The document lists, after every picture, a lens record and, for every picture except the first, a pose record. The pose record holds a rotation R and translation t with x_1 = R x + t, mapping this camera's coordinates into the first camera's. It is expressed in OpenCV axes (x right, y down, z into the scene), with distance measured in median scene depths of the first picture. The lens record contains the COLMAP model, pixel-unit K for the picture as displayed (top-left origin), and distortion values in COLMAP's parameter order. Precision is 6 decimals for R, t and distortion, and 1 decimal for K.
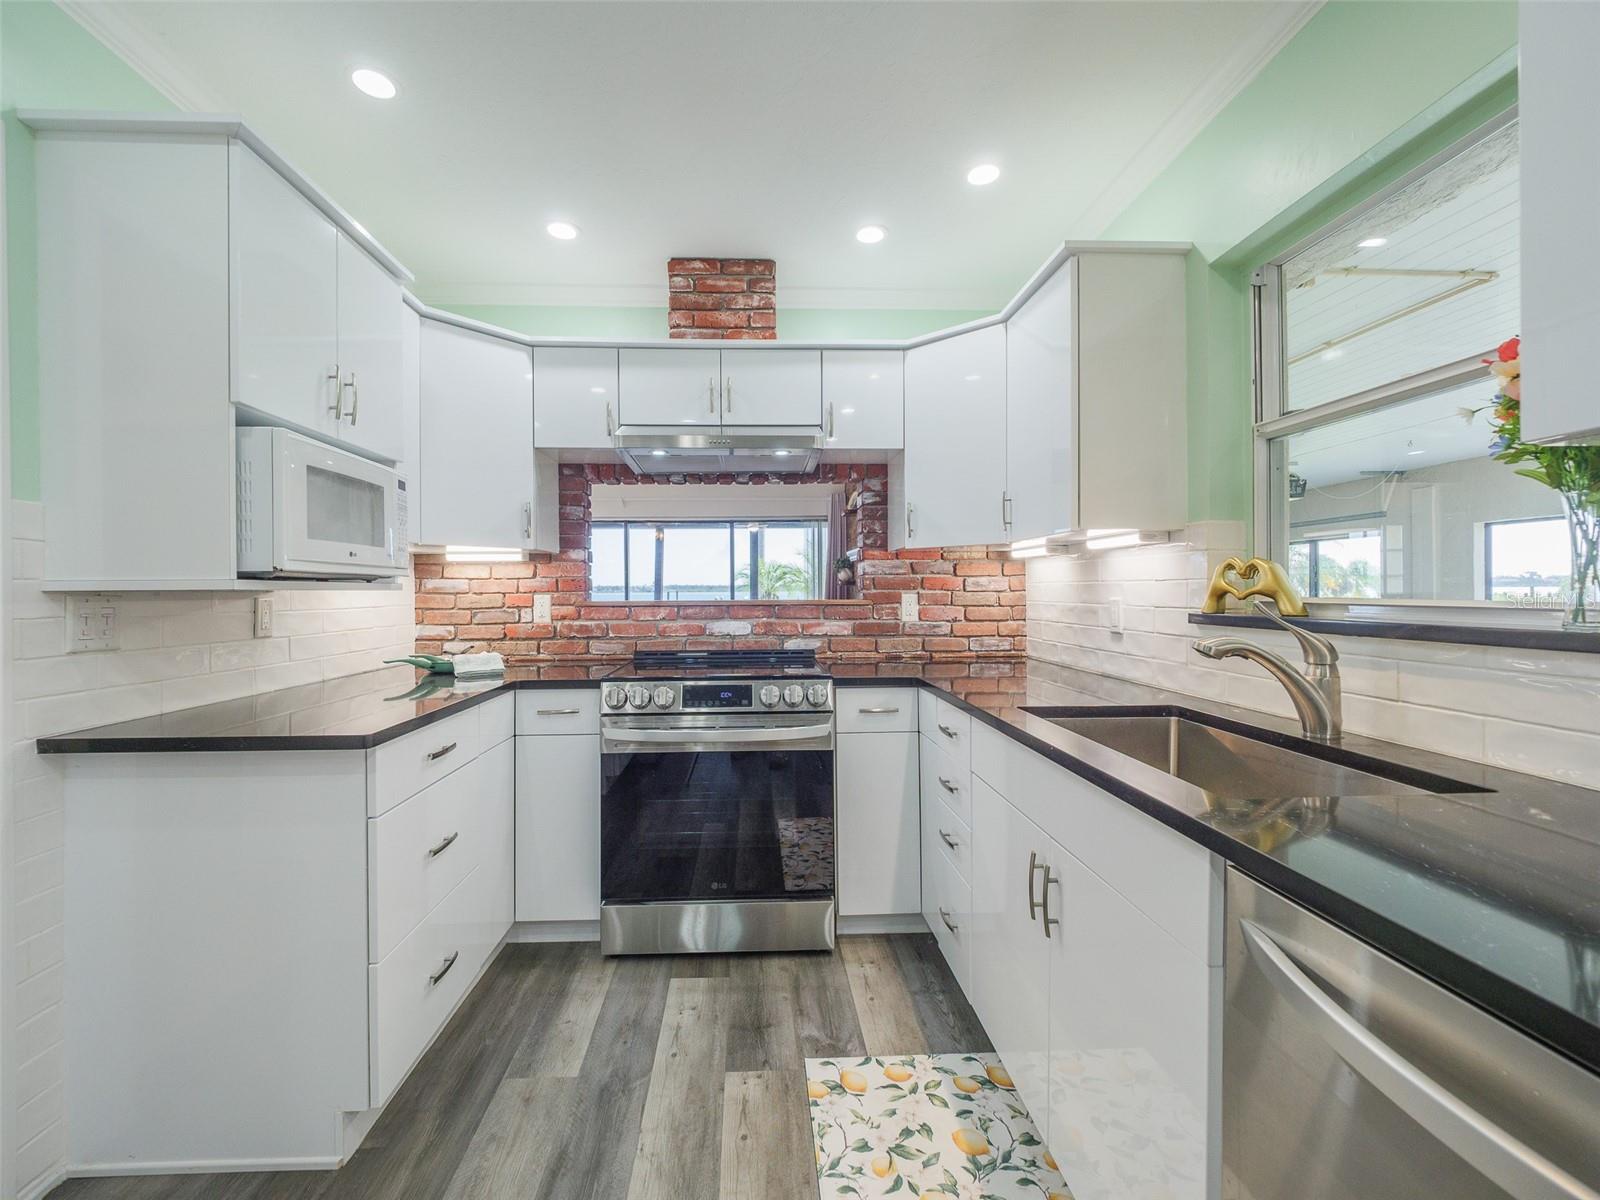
lens RADIAL K [[719.8, 0, 792.5], [0, 719.8, 592.4], [0, 0, 1]] dist [0.020993, -0.002029]
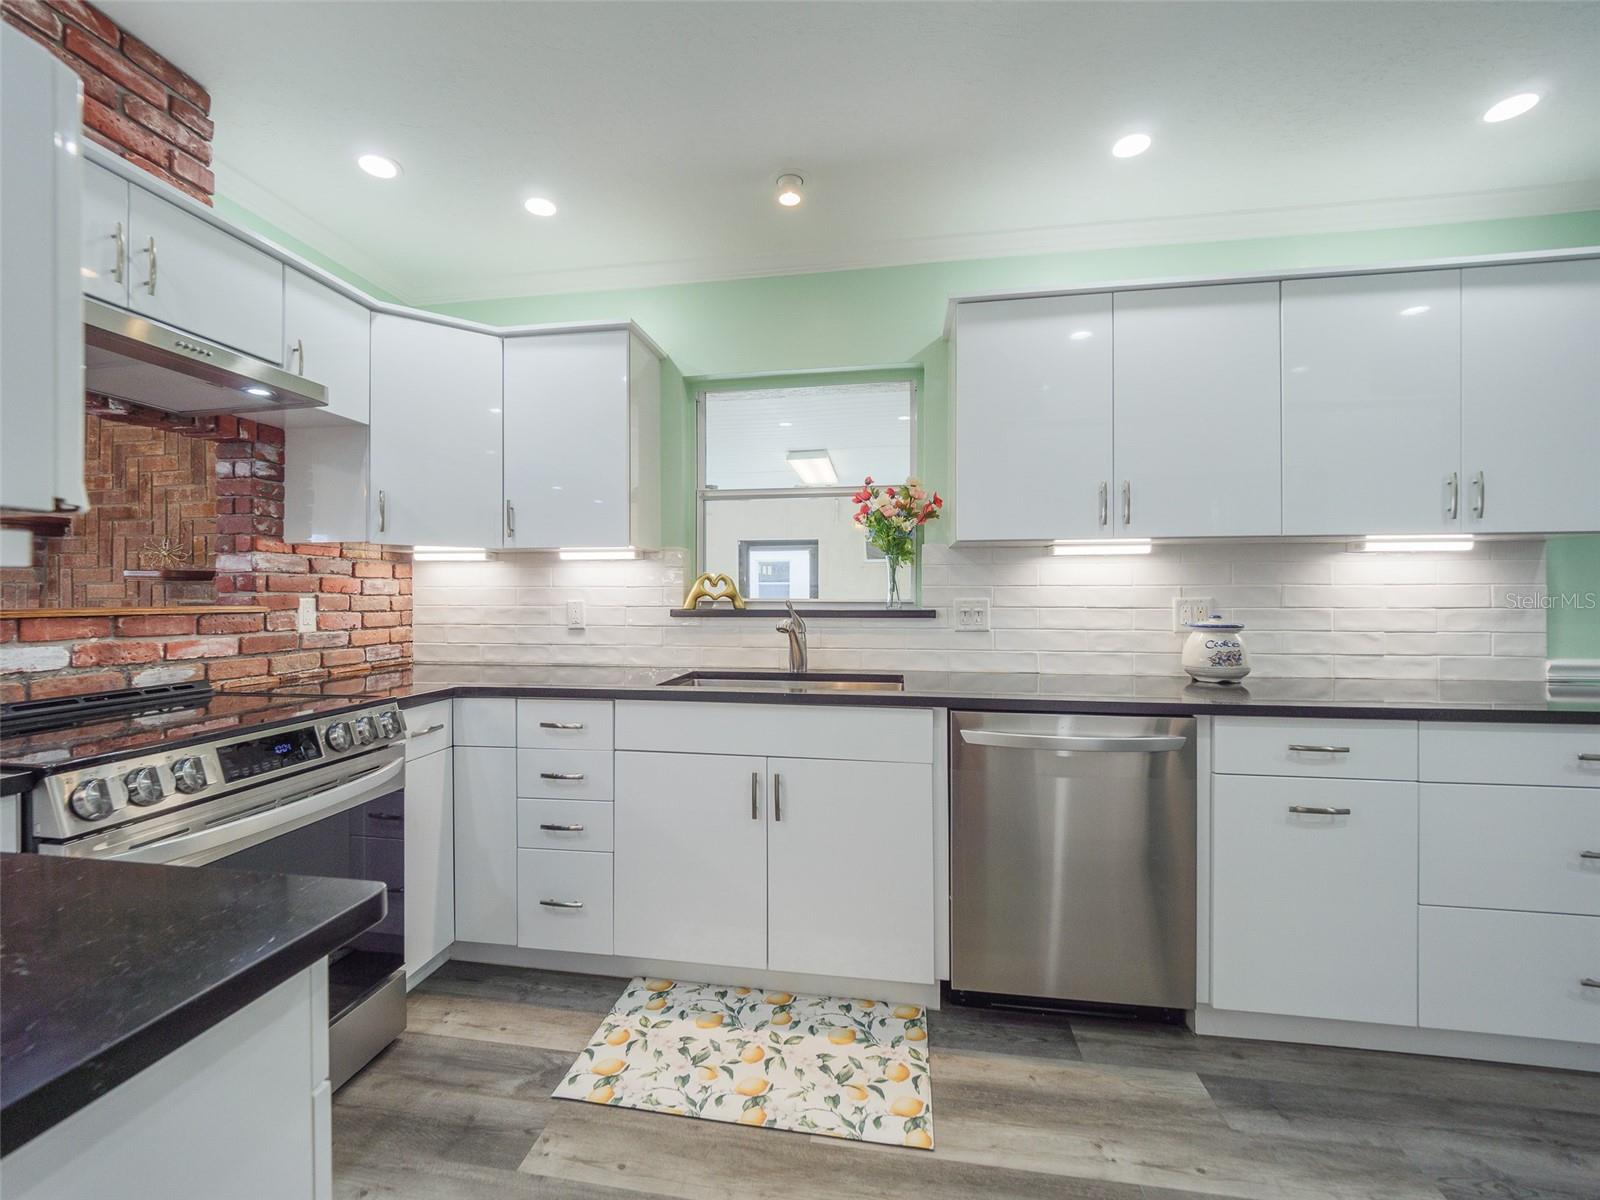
lens RADIAL K [[678.2, 0, 796.7], [0, 678.2, 598.0], [0, 0, 1]] dist [-0.006372, 0.000998]
pose [[0.202872, 0.000221, 0.979205, -0.469817], [0.003117, 0.999995, -0.000871, 0.004545], [-0.979200, 0.003228, 0.202871, 0.316782]]
